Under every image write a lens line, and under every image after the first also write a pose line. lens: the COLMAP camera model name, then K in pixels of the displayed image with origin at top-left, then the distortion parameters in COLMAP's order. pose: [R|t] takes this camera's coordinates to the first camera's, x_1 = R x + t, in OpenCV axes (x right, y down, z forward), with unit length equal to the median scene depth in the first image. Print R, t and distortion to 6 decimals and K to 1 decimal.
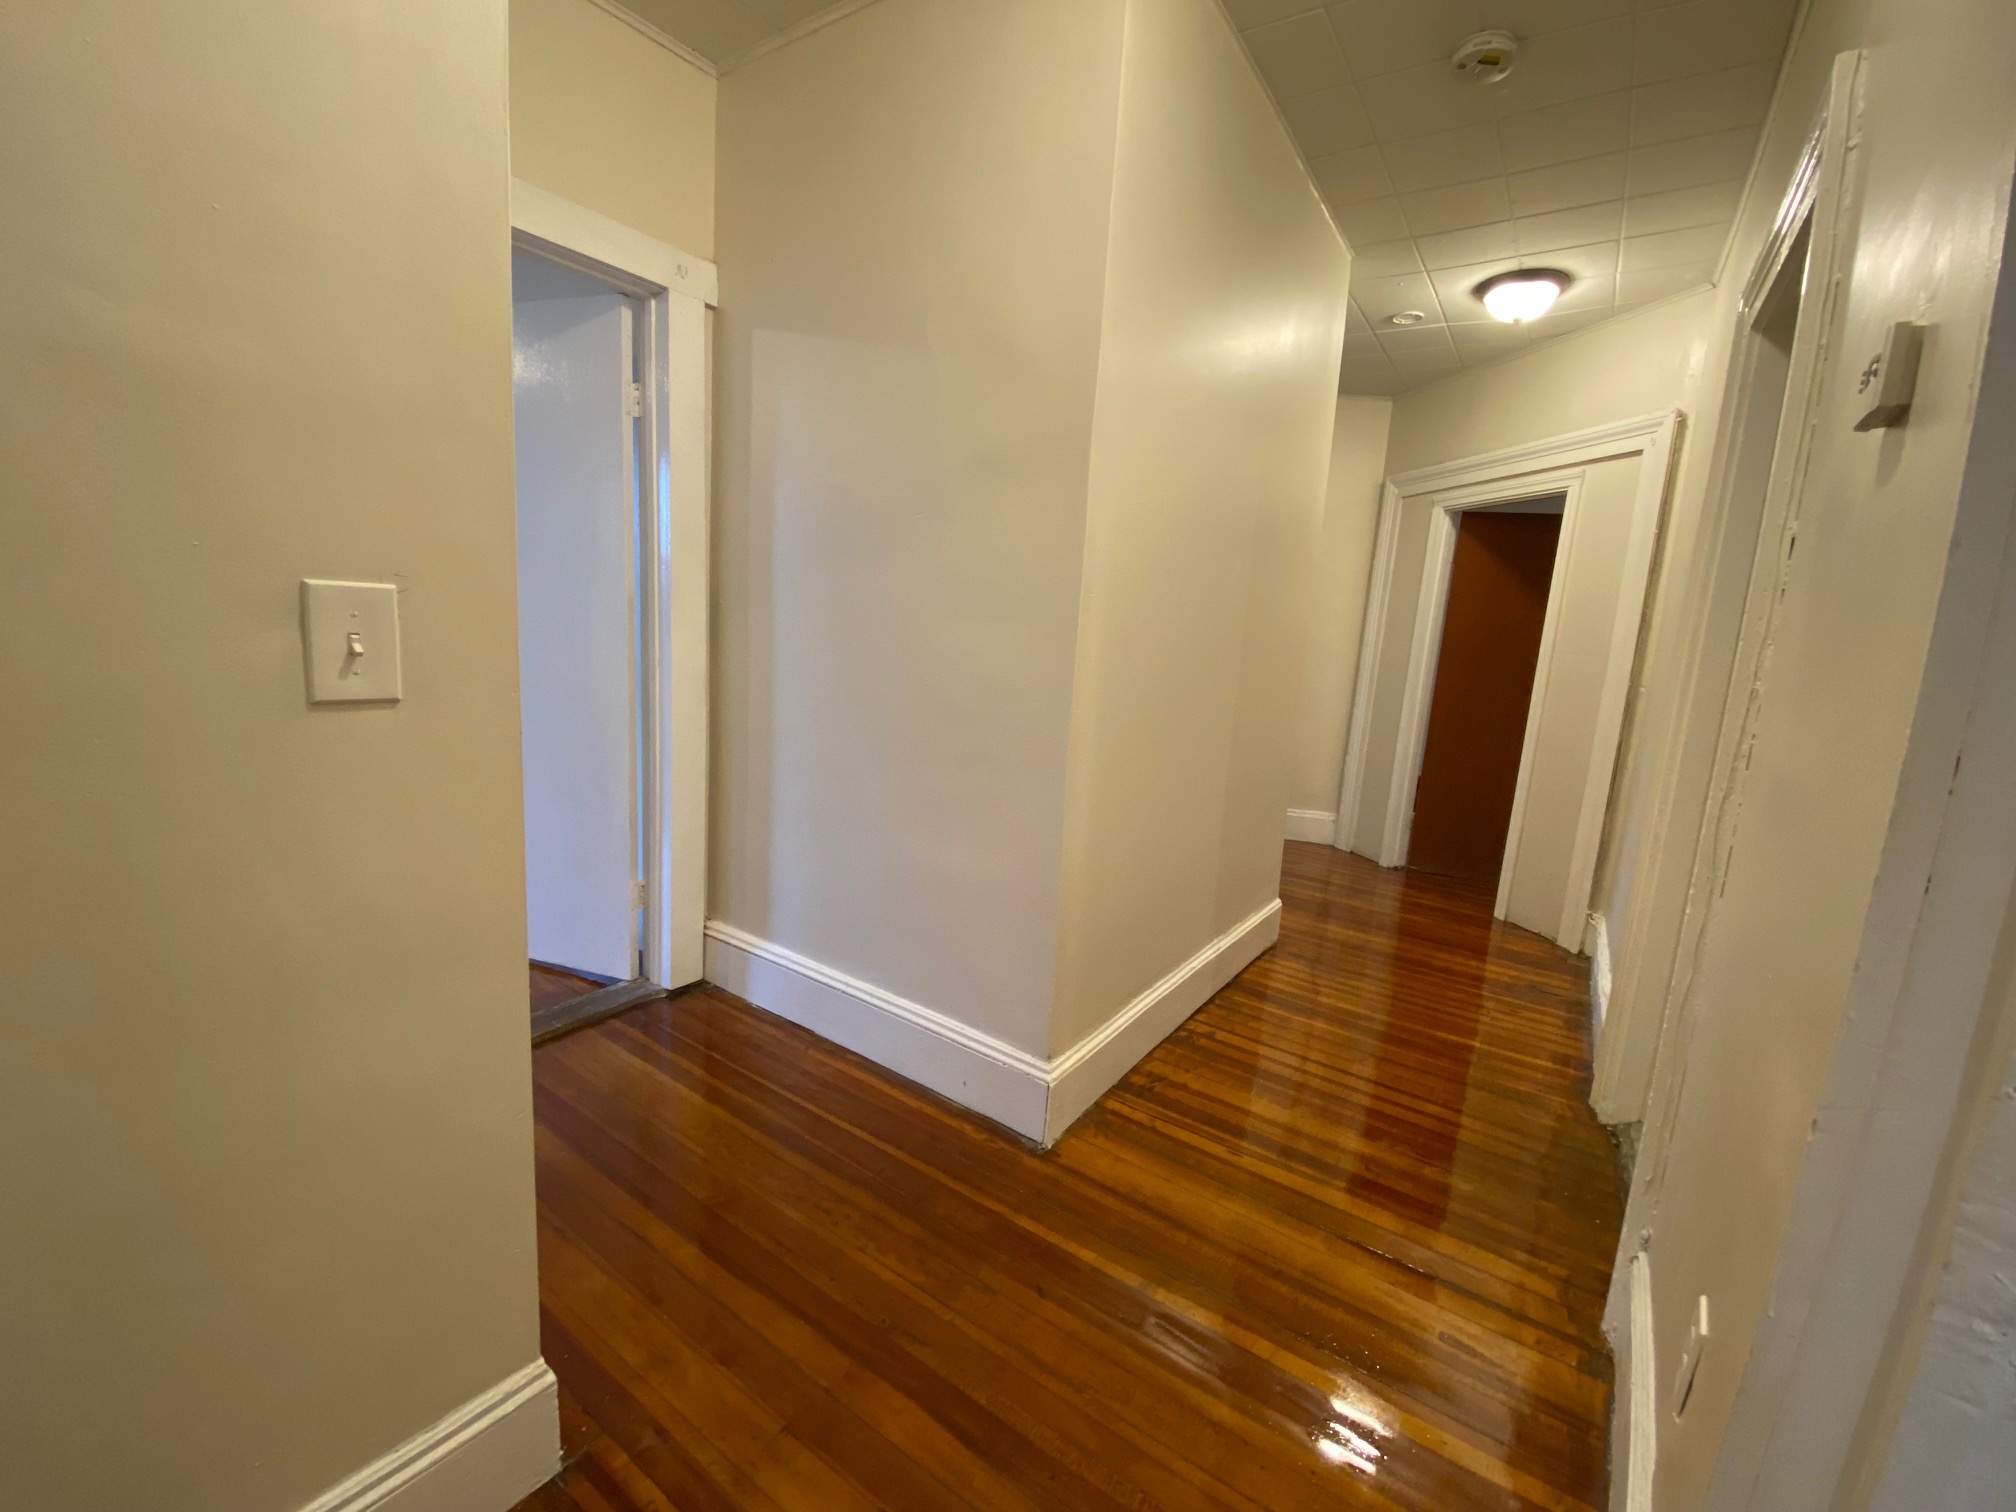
lens RADIAL K [[820.6, 0, 1007.8], [0, 820.6, 750.6], [0, 0, 1]] dist [0.026738, -0.024527]
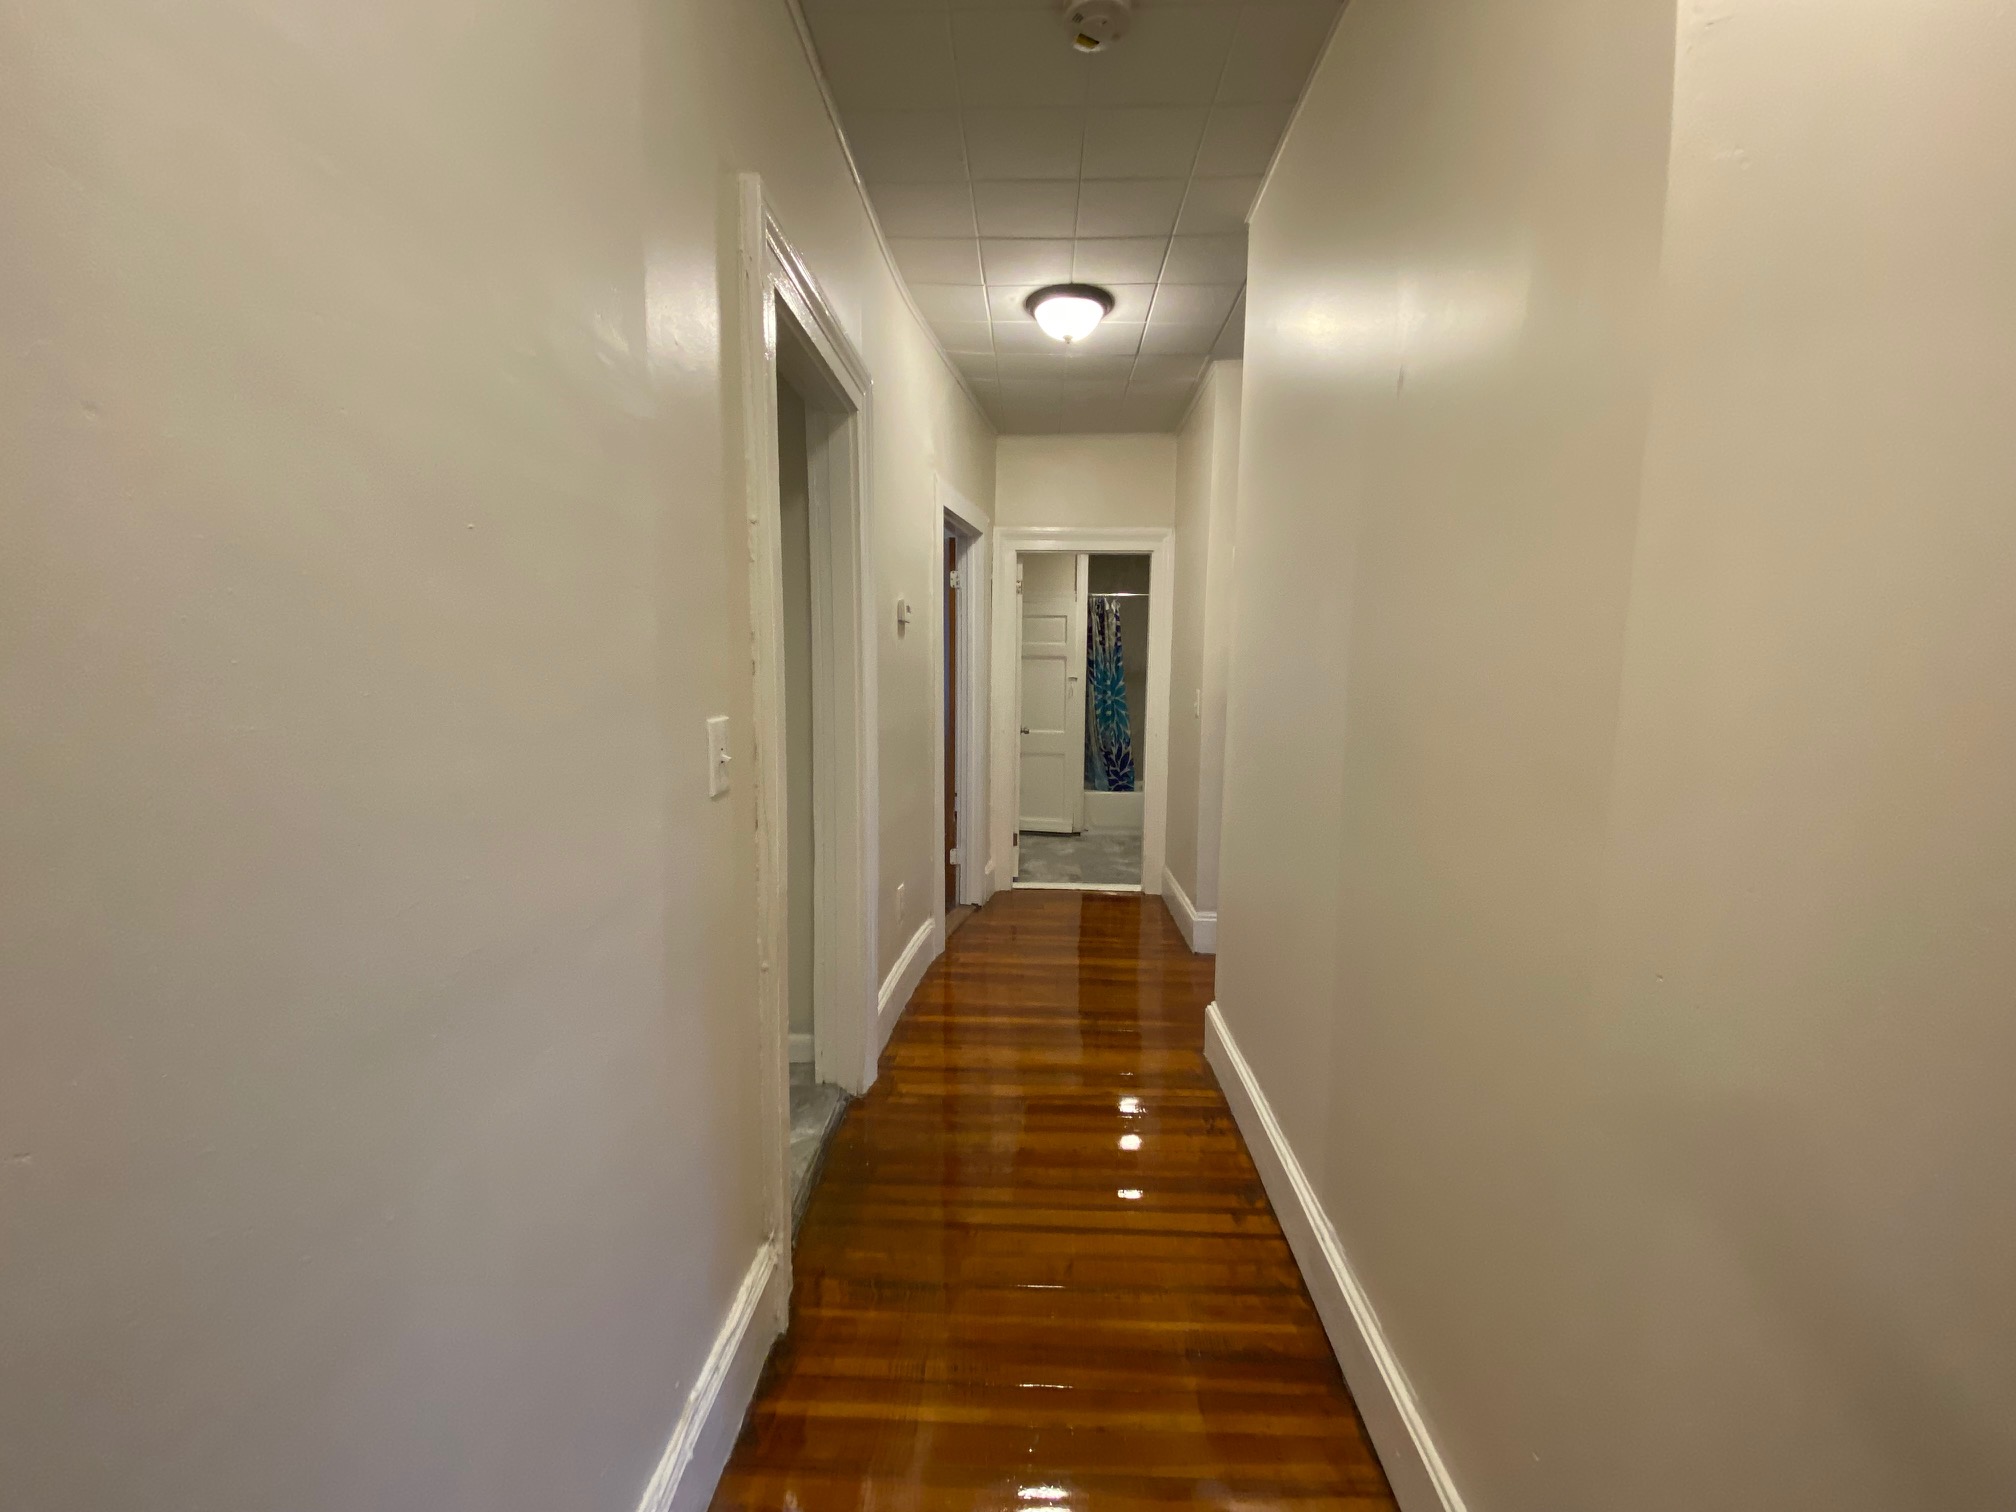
lens RADIAL K [[820.6, 0, 1007.8], [0, 820.6, 750.6], [0, 0, 1]] dist [0.026738, -0.024527]
pose [[-0.837654, -0.025608, -0.545600, 1.136228], [-0.150469, 0.971068, 0.185436, -0.251557], [0.525066, 0.237427, -0.817272, 1.871414]]
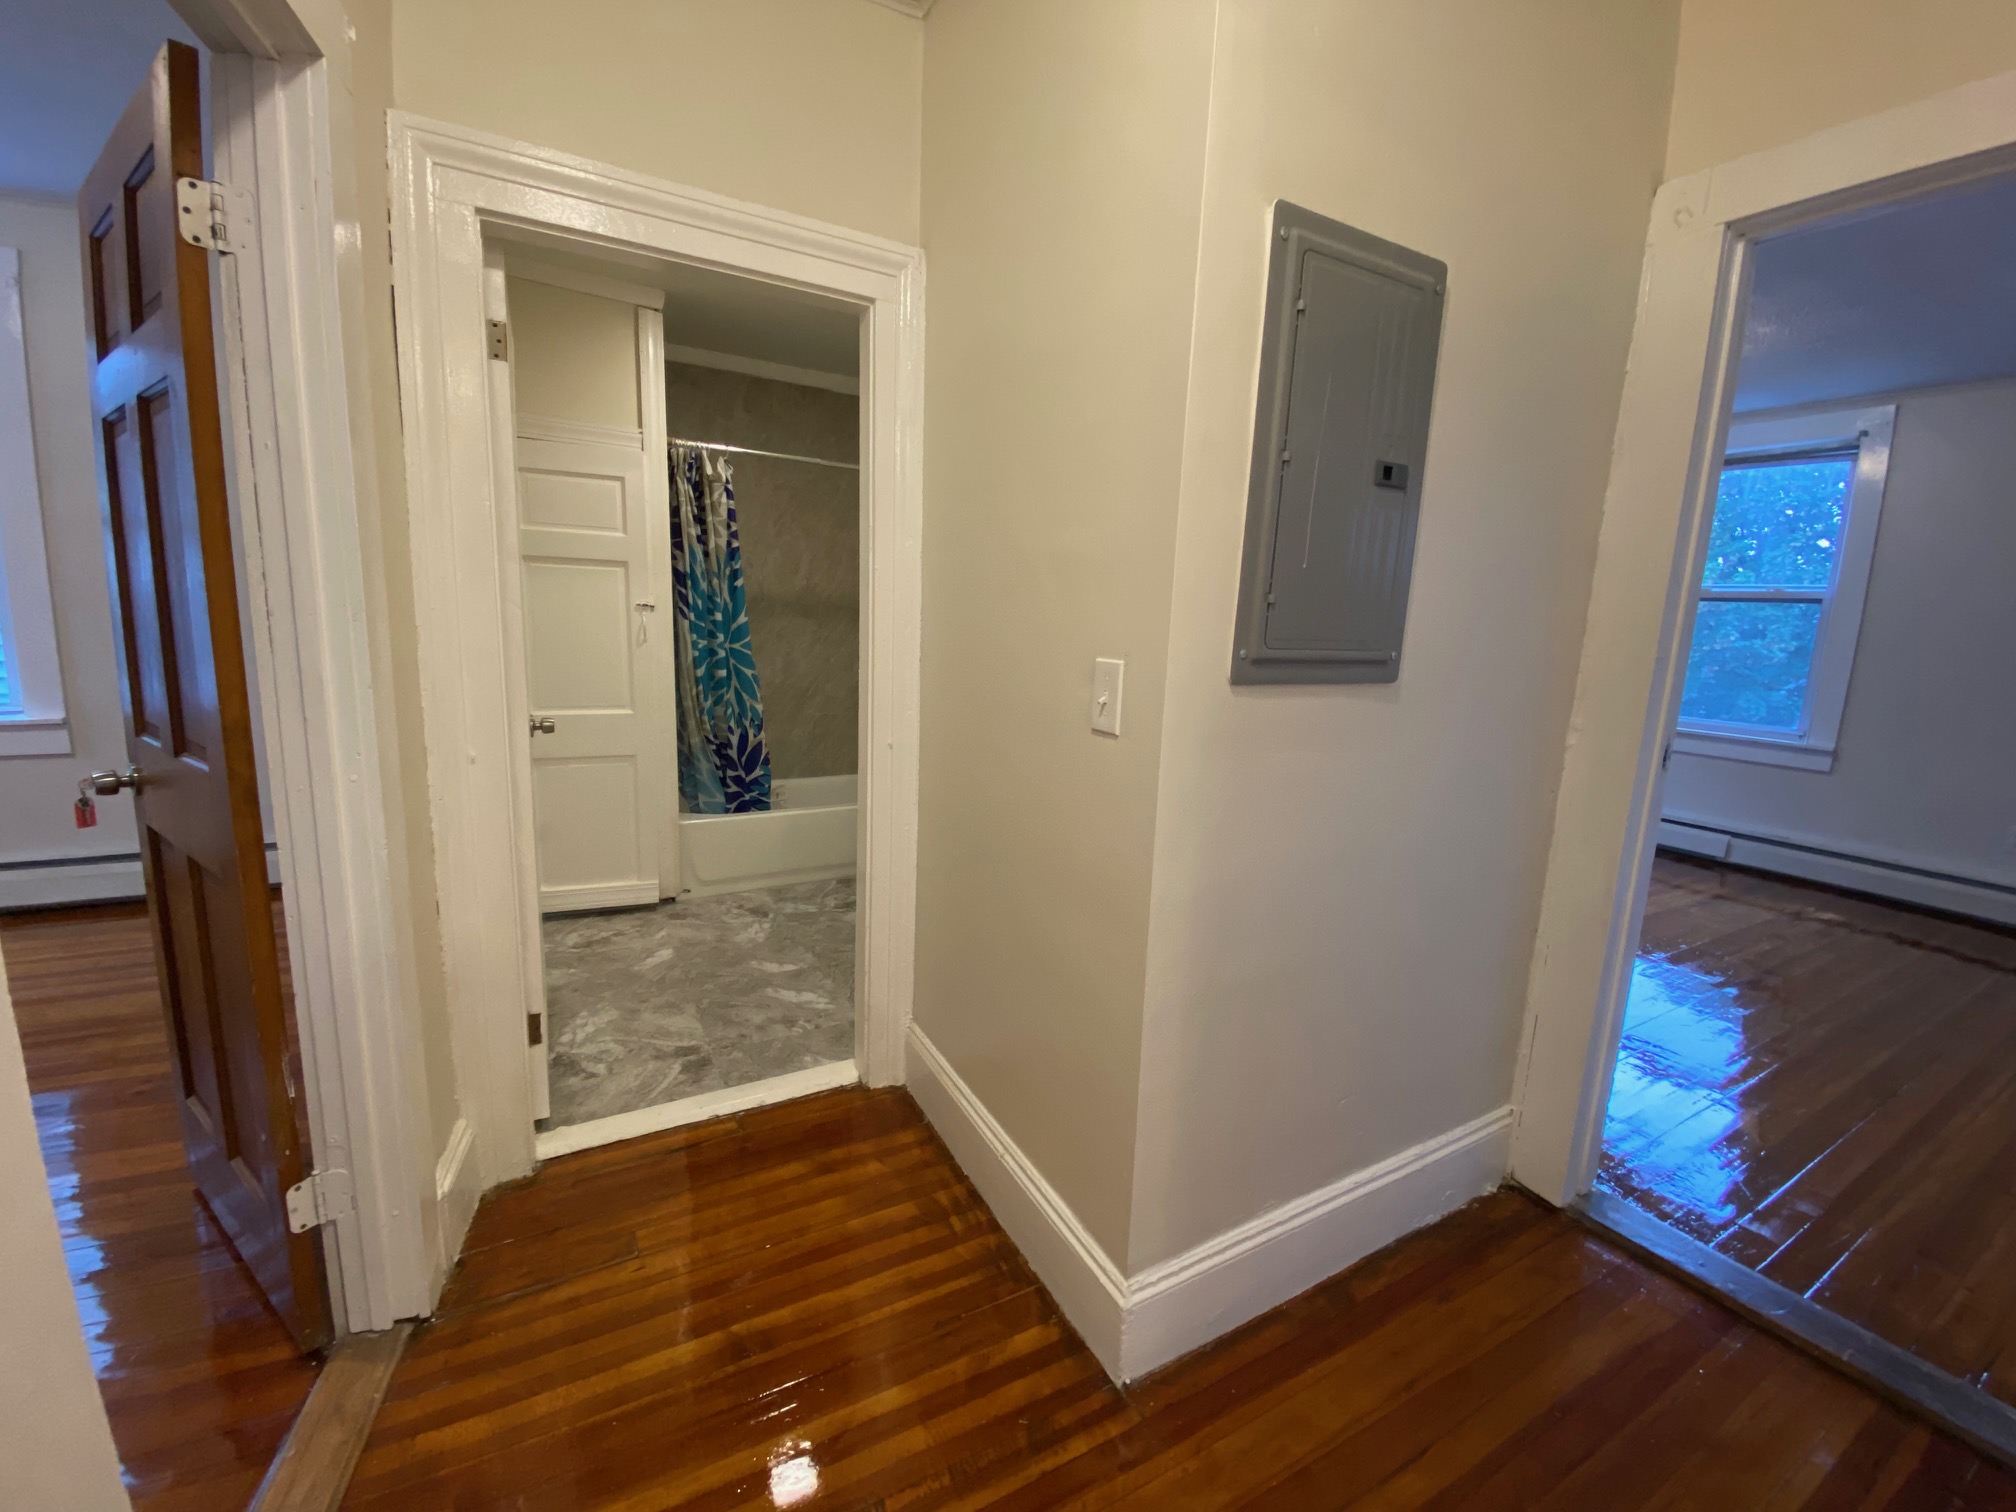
lens RADIAL K [[820.6, 0, 1007.8], [0, 820.6, 750.6], [0, 0, 1]] dist [0.026738, -0.024527]
pose [[-0.446008, 0.062723, -0.892829, 0.344942], [-0.206064, 0.963547, 0.170629, -0.121659], [0.870985, 0.260081, -0.416825, 0.707612]]
